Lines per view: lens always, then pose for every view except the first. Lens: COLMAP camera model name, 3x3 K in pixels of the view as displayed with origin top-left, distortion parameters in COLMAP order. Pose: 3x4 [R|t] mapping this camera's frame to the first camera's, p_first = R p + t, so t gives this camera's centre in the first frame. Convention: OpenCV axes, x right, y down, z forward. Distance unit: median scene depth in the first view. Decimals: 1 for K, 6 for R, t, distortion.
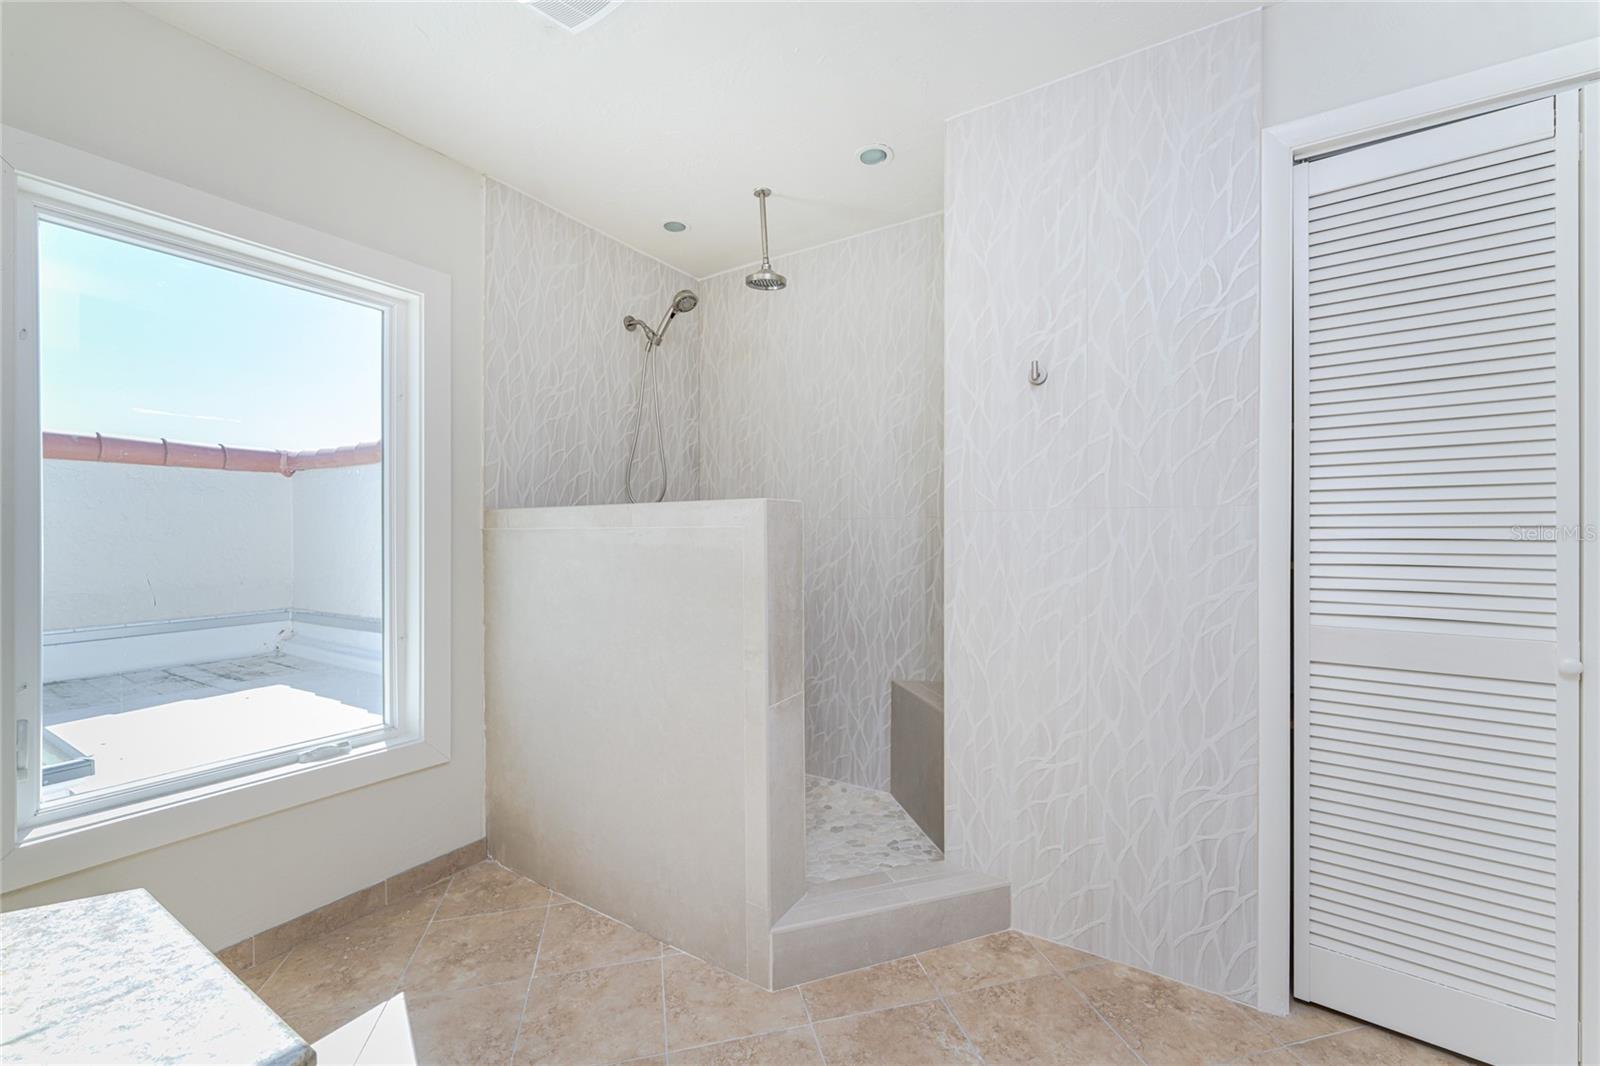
lens RADIAL K [[636.4, 0, 799.6], [0, 636.4, 537.9], [0, 0, 1]] dist [-0.001386, -0.000304]
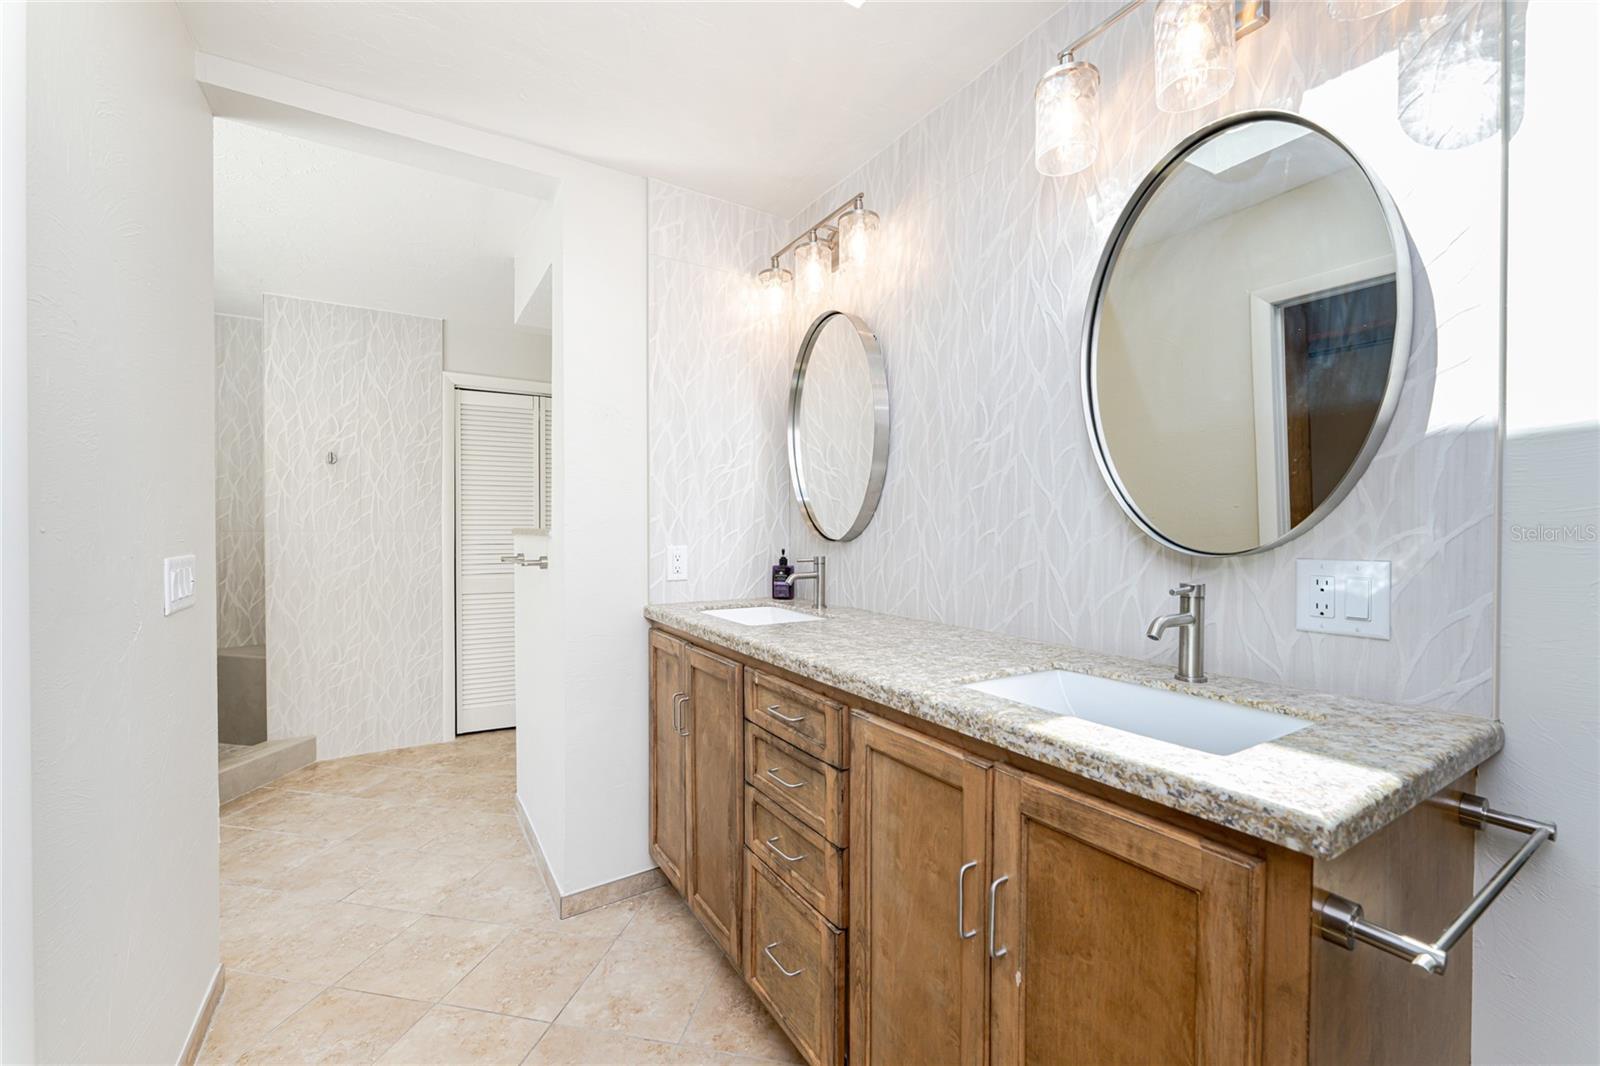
lens RADIAL K [[636.4, 0, 799.4], [0, 636.4, 540.5], [0, 0, 1]] dist [-0.001386, -0.000304]
pose [[0.419273, -0.006588, 0.907836, -0.786826], [0.001144, 0.999977, 0.006728, -0.029011], [-0.907859, -0.001783, 0.419271, -1.086831]]
